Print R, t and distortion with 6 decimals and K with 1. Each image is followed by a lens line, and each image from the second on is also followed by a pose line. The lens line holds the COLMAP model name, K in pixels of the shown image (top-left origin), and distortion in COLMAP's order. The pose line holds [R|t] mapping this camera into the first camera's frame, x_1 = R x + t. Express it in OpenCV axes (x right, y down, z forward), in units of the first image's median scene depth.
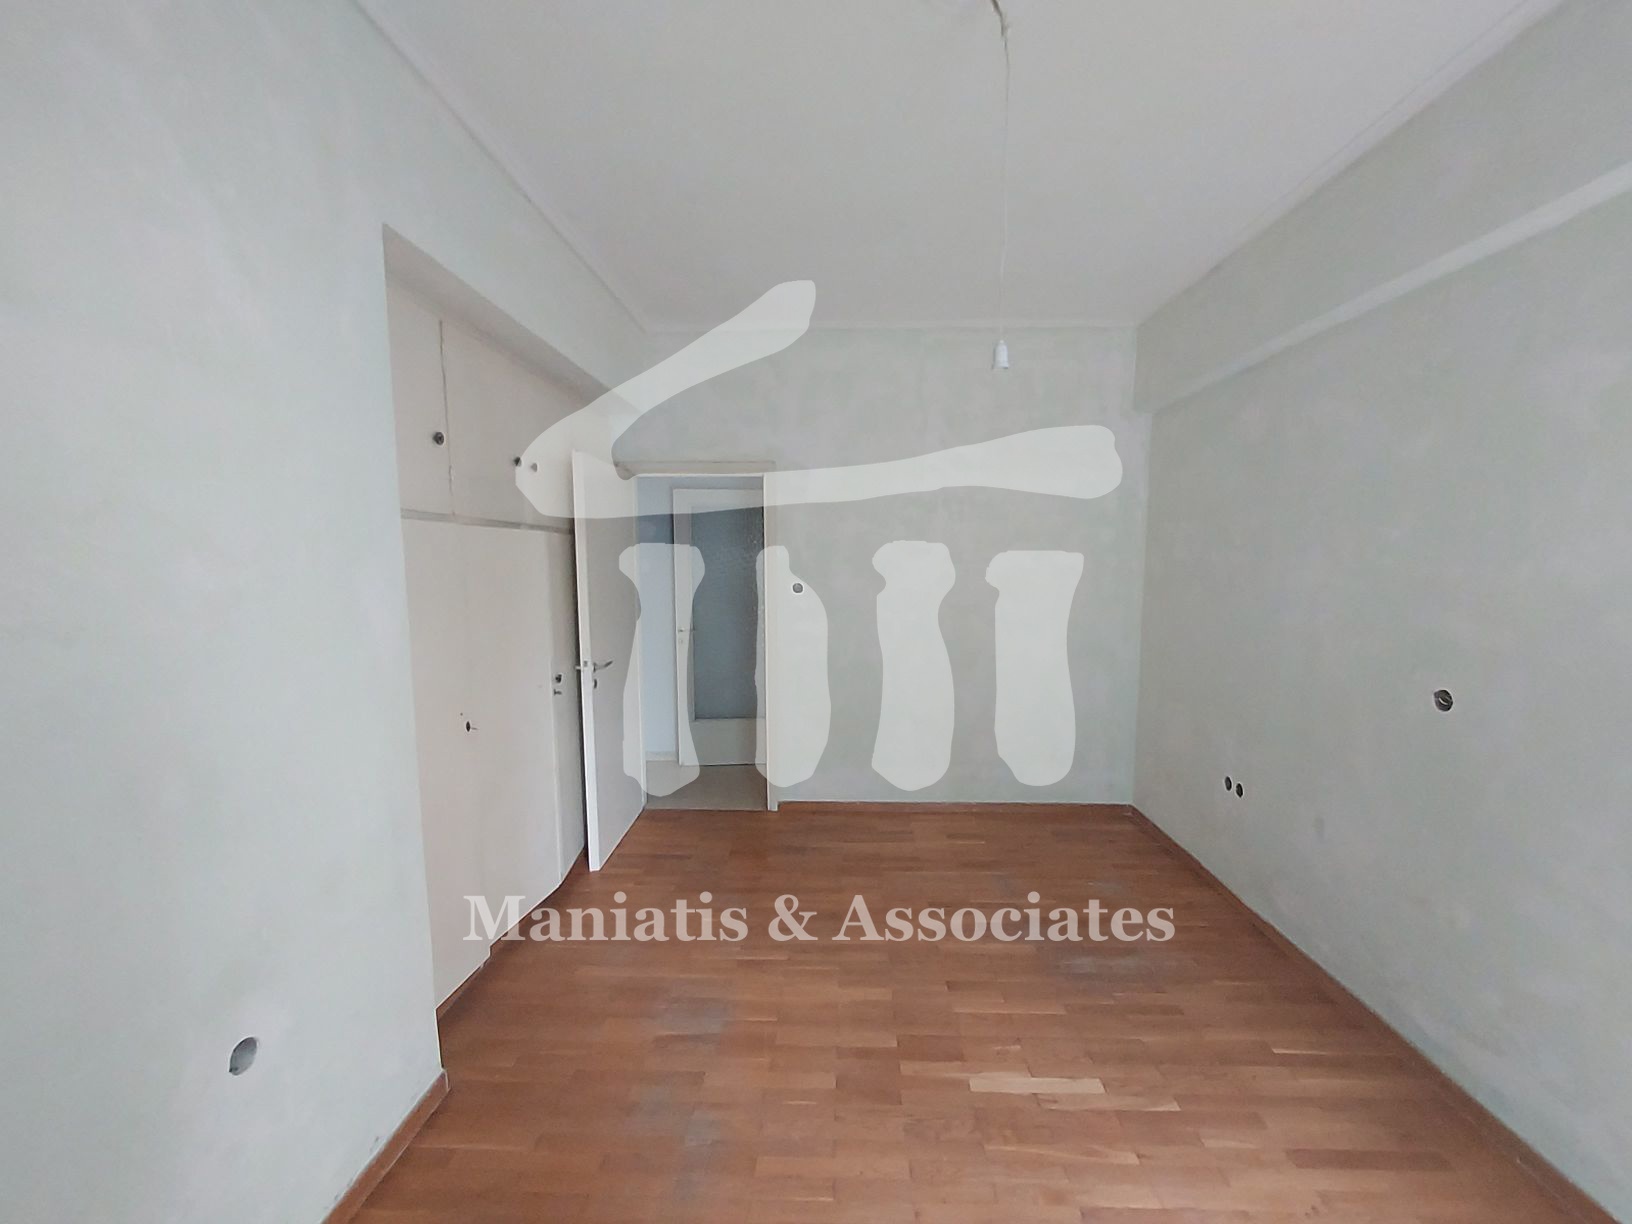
lens RADIAL K [[660.9, 0, 826.0], [0, 660.9, 625.7], [0, 0, 1]] dist [-0.001150, -0.000155]
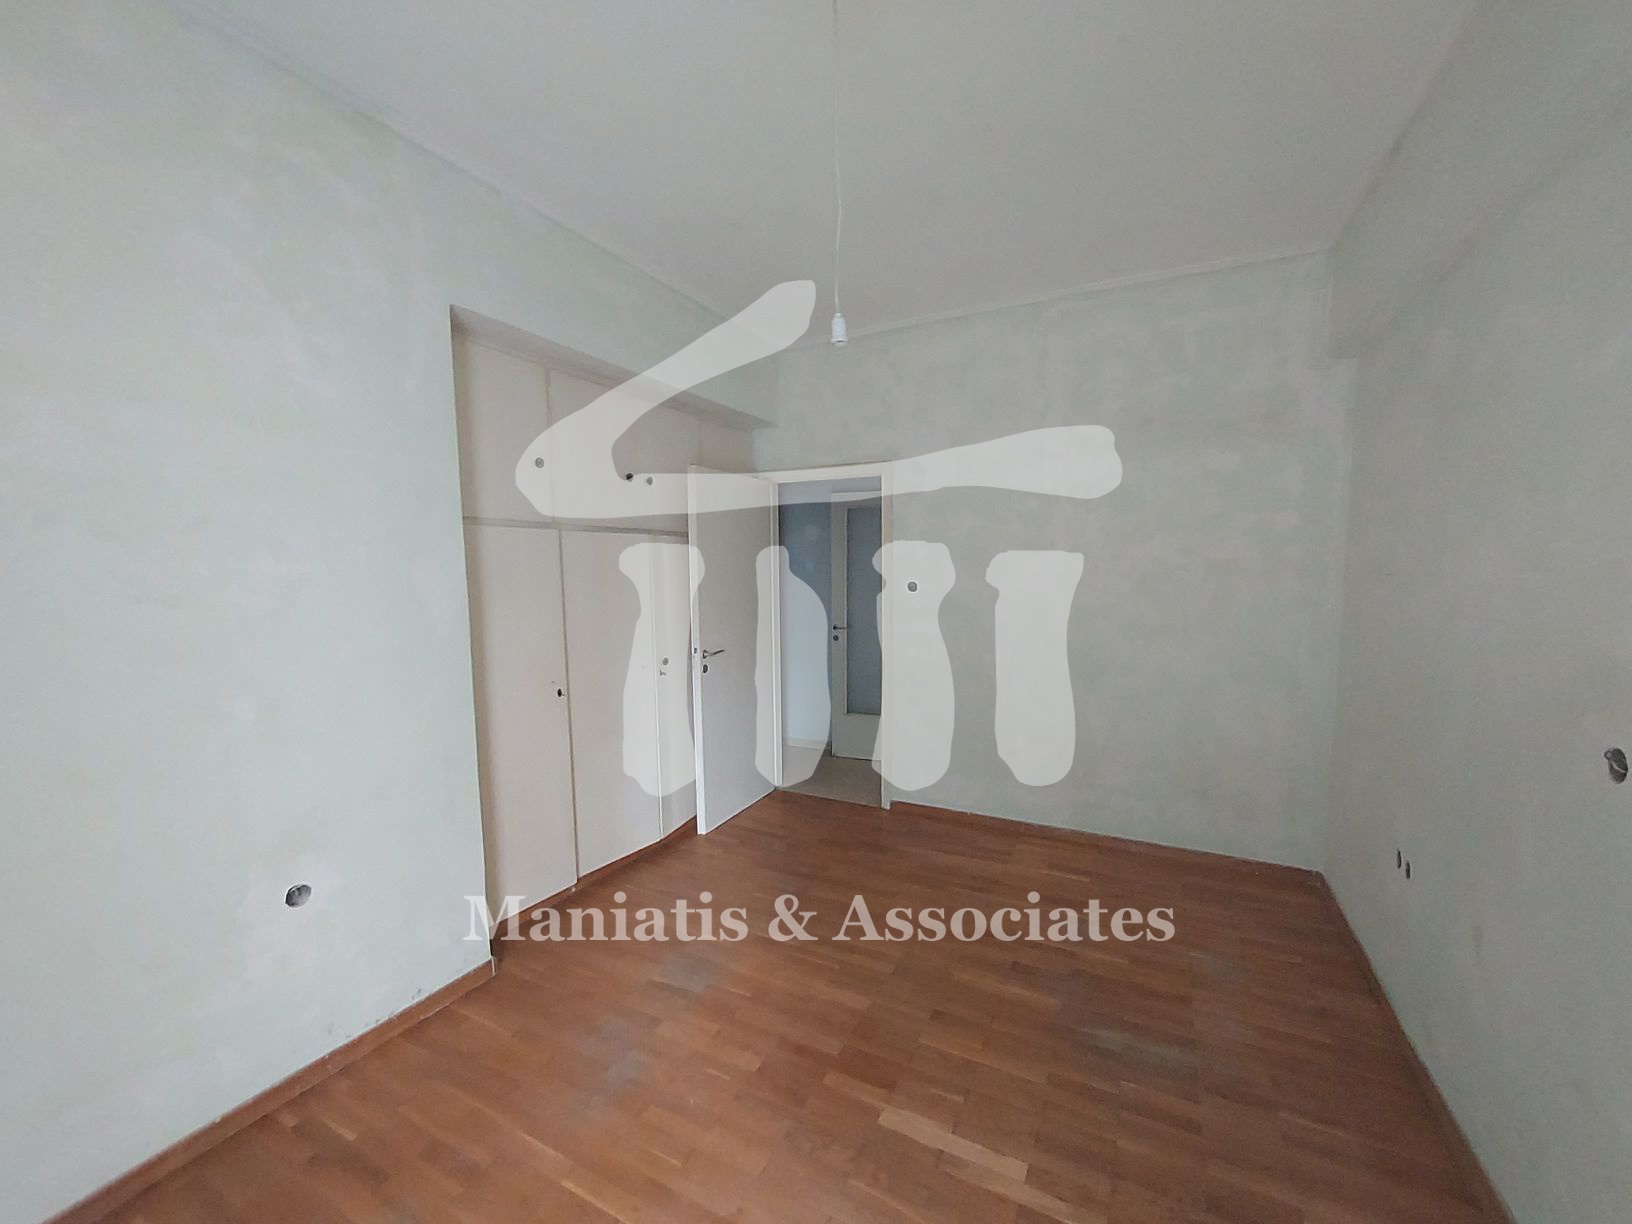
lens RADIAL K [[659.1, 0, 840.7], [0, 659.1, 623.8], [0, 0, 1]] dist [0.000243, -0.000163]
pose [[0.901562, 0.031010, -0.431537, 0.365867], [-0.034792, 0.999394, -0.000873, 0.004540], [0.431249, 0.015801, 0.902095, 0.087131]]
